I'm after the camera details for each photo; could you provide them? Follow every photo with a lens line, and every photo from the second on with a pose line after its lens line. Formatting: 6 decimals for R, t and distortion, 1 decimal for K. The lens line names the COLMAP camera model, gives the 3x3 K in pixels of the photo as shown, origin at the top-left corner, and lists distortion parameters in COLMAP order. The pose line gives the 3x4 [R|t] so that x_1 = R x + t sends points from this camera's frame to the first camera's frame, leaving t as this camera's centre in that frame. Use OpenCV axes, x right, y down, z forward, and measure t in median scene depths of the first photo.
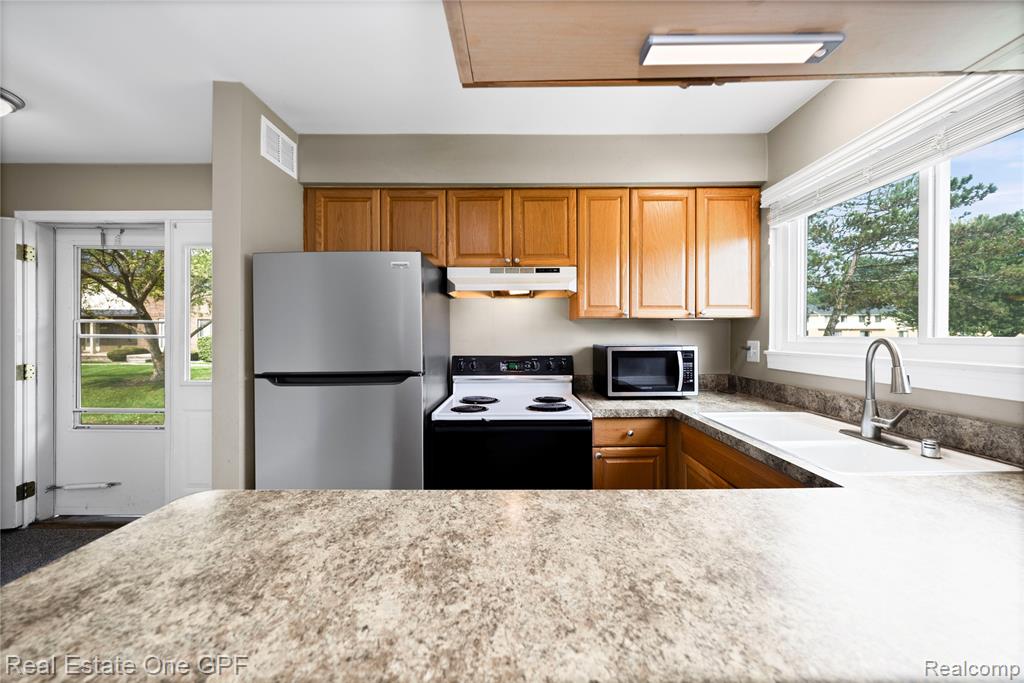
lens RADIAL K [[382.9, 0, 513.8], [0, 382.9, 336.4], [0, 0, 1]] dist [-0.002410, -0.000341]
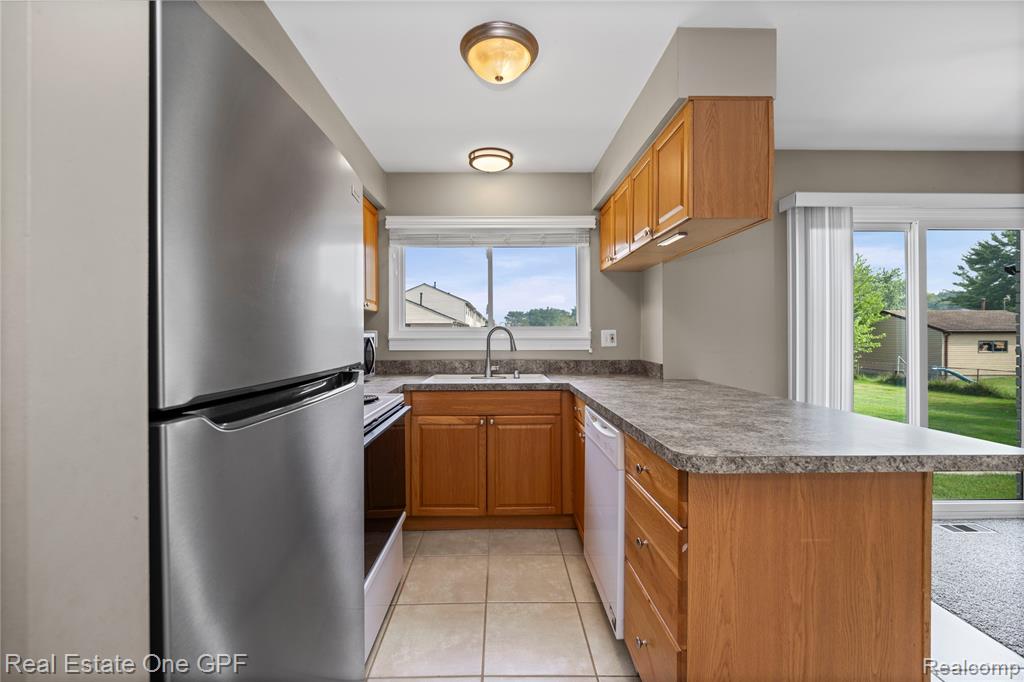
lens RADIAL K [[418.4, 0, 510.9], [0, 418.4, 337.5], [0, 0, 1]] dist [-0.003177, -0.000648]
pose [[-0.024066, -0.000032, 0.999710, -0.766064], [0.006775, 0.999977, 0.000195, 0.038826], [-0.999687, 0.006777, -0.024065, 0.594523]]
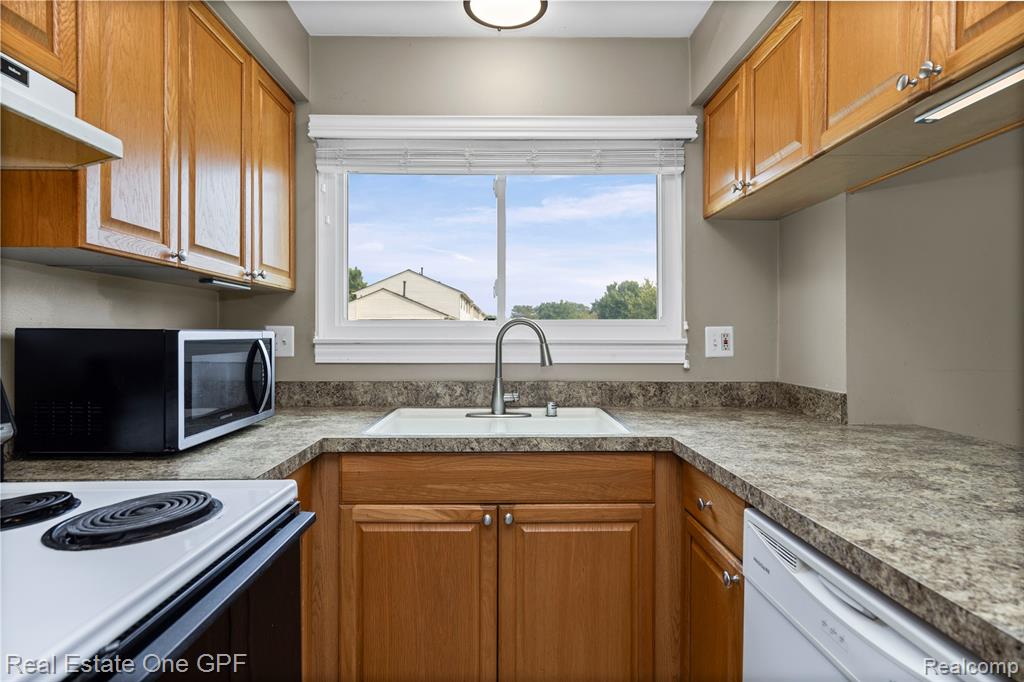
lens RADIAL K [[513.3, 0, 511.5], [0, 513.3, 339.9], [0, 0, 1]] dist [-0.001665, -0.003469]
pose [[-0.015883, -0.004525, 0.999864, -0.295404], [0.002812, 0.999986, 0.004570, 0.034942], [-0.999870, 0.002884, -0.015870, 0.626378]]
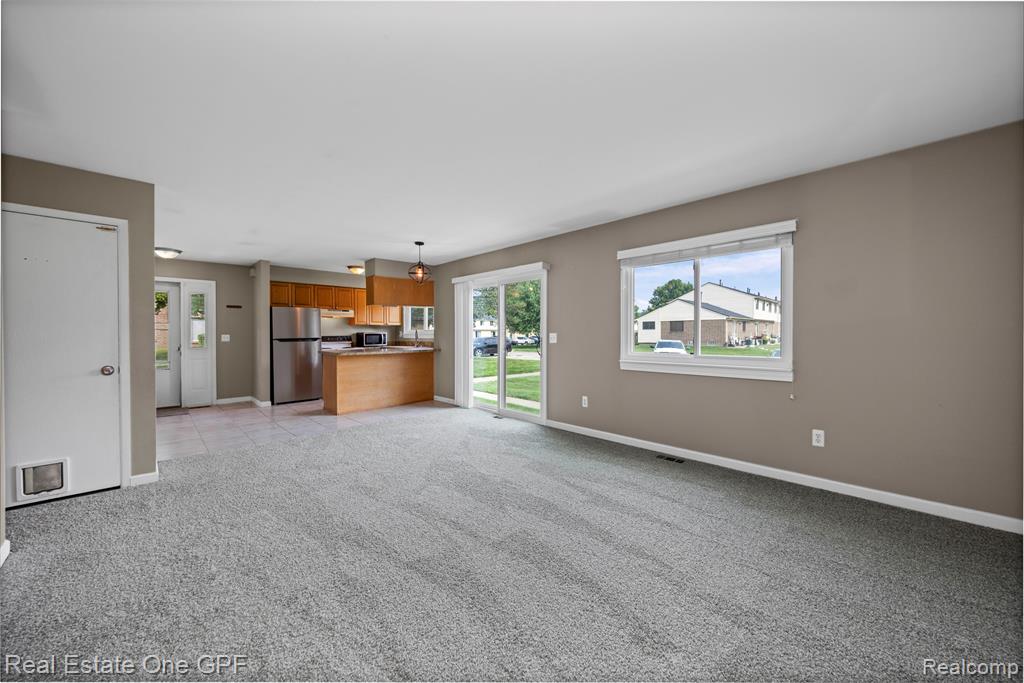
lens RADIAL K [[382.9, 0, 515.0], [0, 382.9, 332.6], [0, 0, 1]] dist [-0.002410, -0.000341]
pose [[0.714423, 0.000079, 0.699714, -1.249342], [0.007971, 0.999934, -0.008251, 0.065883], [-0.699669, 0.011472, 0.714375, -2.568773]]
